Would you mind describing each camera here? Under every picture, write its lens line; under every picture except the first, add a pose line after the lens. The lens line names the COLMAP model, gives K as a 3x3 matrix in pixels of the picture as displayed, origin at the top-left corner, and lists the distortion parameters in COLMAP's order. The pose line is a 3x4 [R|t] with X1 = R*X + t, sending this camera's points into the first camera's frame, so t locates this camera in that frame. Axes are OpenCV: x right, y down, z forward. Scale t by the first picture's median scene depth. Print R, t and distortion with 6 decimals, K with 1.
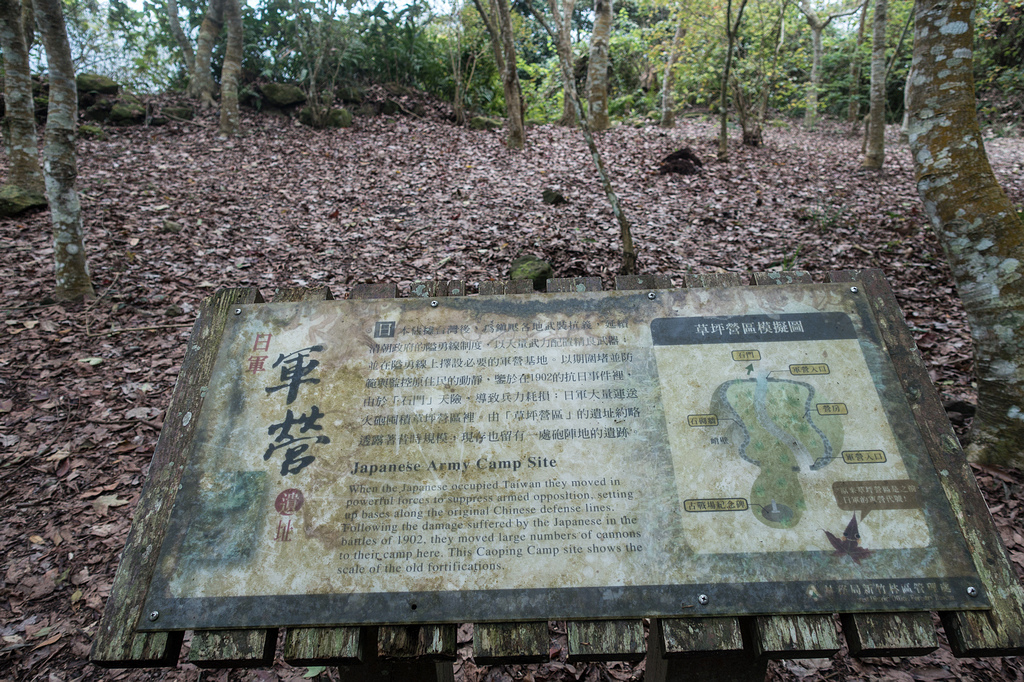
lens RADIAL K [[697.8, 0, 512.0], [0, 697.8, 341.0], [0, 0, 1]] dist [0.005963, -0.009179]
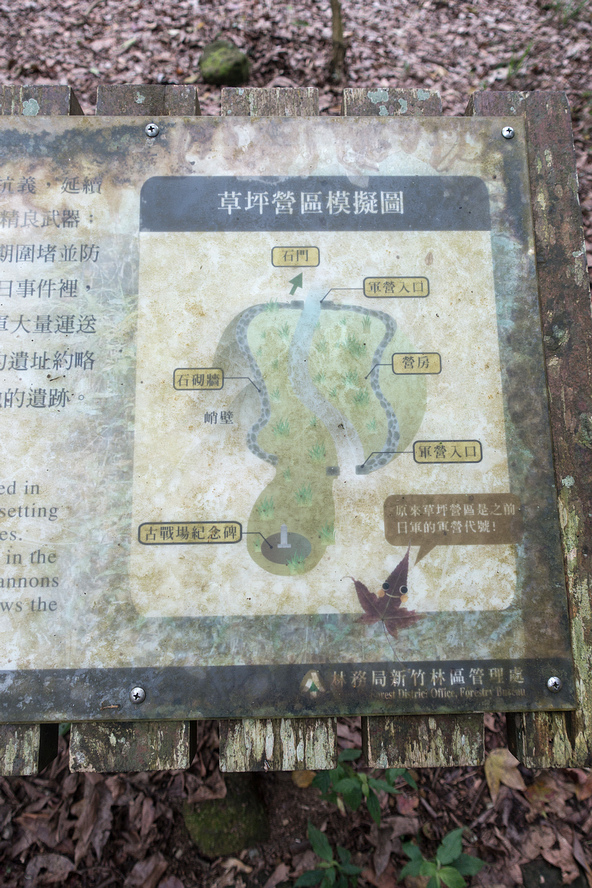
lens RADIAL K [[605.1, 0, 292.9], [0, 605.1, 440.2], [0, 0, 1]] dist [0.005963, -0.009179]
pose [[0.997951, 0.005544, 0.063742, 0.306376], [-0.033245, 0.896129, 0.442546, -0.065549], [-0.054667, -0.443759, 0.894477, 0.492920]]
